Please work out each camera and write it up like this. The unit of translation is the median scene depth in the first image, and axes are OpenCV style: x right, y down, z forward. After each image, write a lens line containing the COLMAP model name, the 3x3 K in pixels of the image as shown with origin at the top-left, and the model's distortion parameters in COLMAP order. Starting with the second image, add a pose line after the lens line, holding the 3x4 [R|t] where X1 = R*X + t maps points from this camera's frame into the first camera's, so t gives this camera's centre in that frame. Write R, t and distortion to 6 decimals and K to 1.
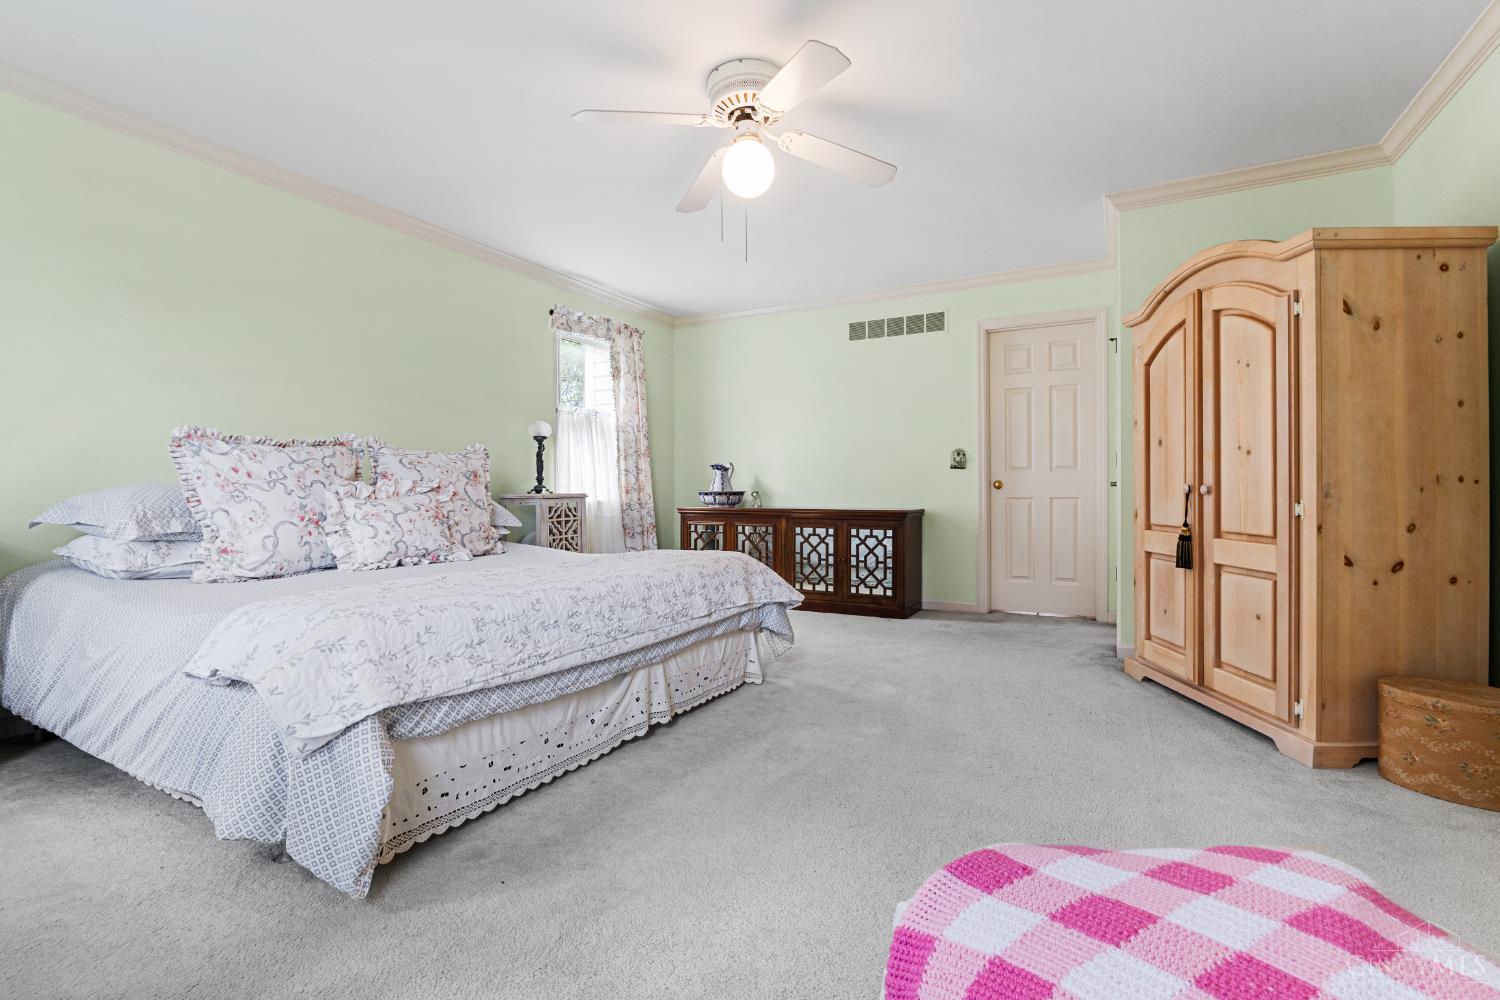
lens RADIAL K [[704.7, 0, 750.0], [0, 704.7, 500.0], [0, 0, 1]] dist [-0.001028, -0.000132]
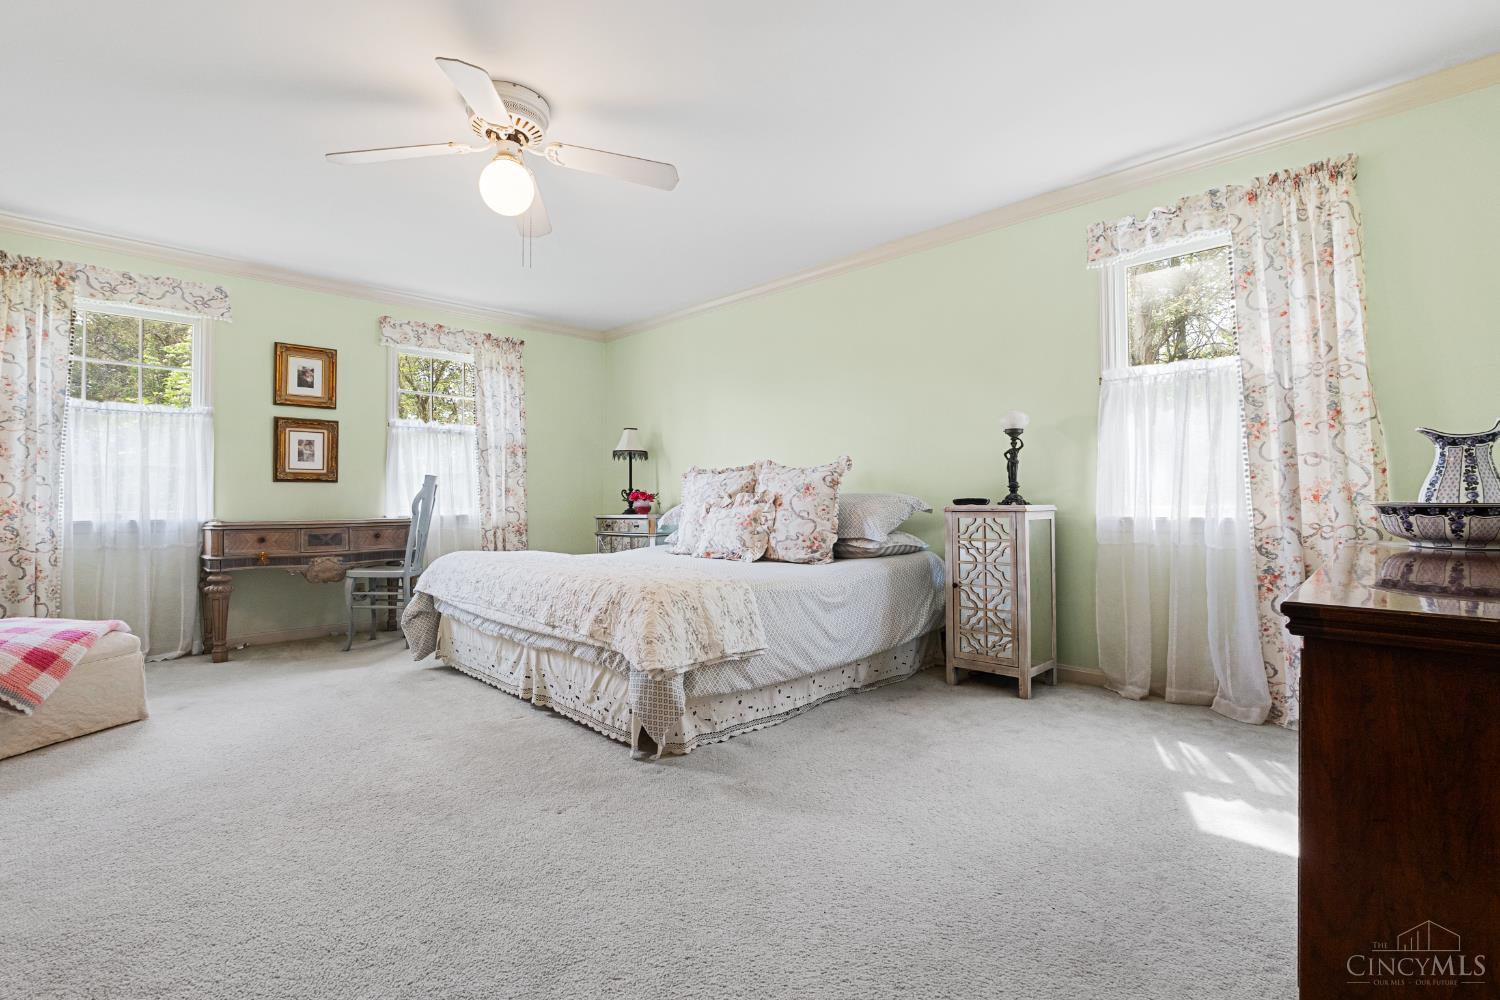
lens RADIAL K [[704.7, 0, 750.0], [0, 704.7, 500.0], [0, 0, 1]] dist [-0.001028, -0.000132]
pose [[-0.253768, 0.019243, -0.967074, 0.518042], [0.003701, 0.999814, 0.018924, -0.028800], [0.967258, 0.001223, -0.253792, 0.917241]]
